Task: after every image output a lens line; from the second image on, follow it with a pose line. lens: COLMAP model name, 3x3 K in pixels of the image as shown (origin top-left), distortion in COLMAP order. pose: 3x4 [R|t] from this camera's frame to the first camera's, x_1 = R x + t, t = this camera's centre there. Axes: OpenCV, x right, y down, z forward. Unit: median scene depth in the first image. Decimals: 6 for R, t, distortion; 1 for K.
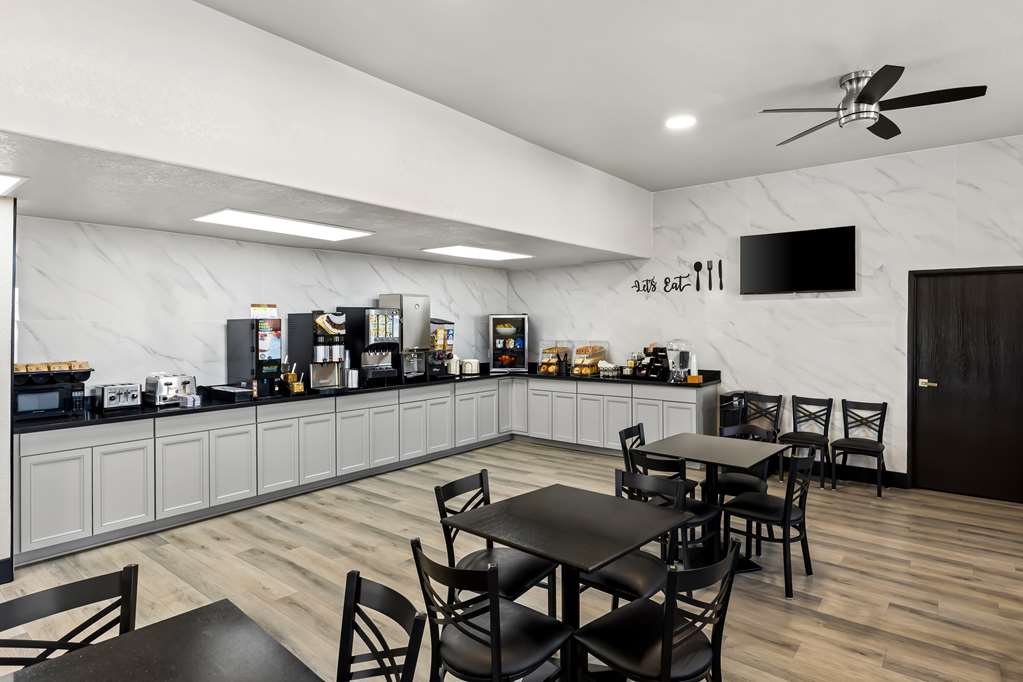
lens RADIAL K [[547.0, 0, 539.4], [0, 547.0, 326.2], [0, 0, 1]] dist [0.000546, 0.000017]
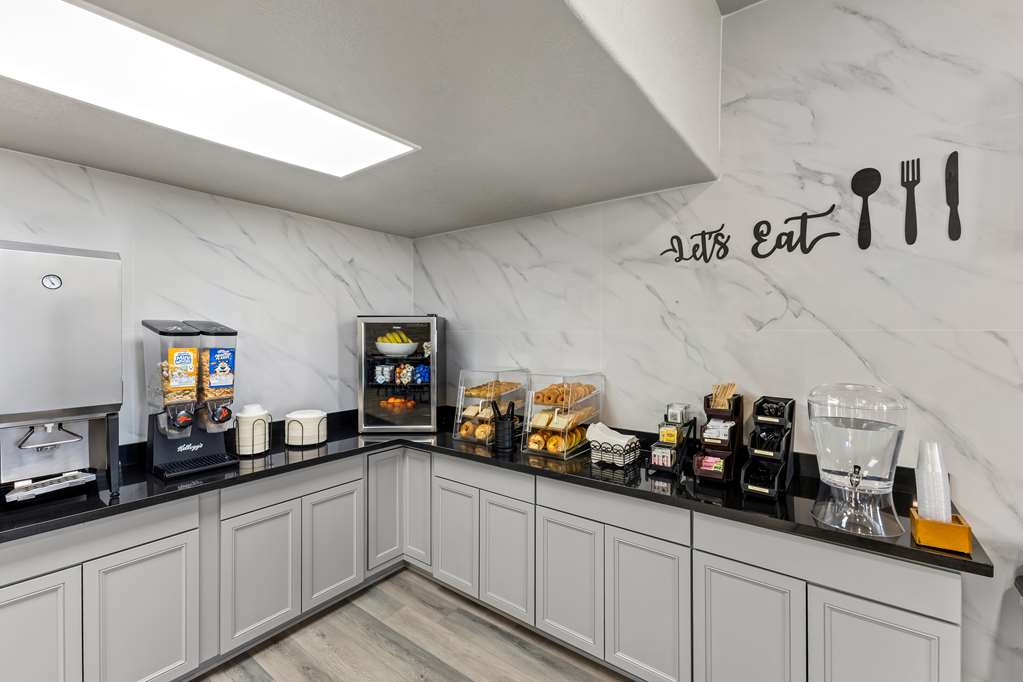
lens RADIAL K [[444.8, 0, 510.0], [0, 444.8, 332.0], [0, 0, 1]] dist [0.001946, -0.000131]
pose [[0.999987, 0.004309, 0.002845, 0.047525], [-0.004287, 0.999961, -0.007780, -0.004483], [-0.002879, 0.007767, 0.999966, 0.662768]]
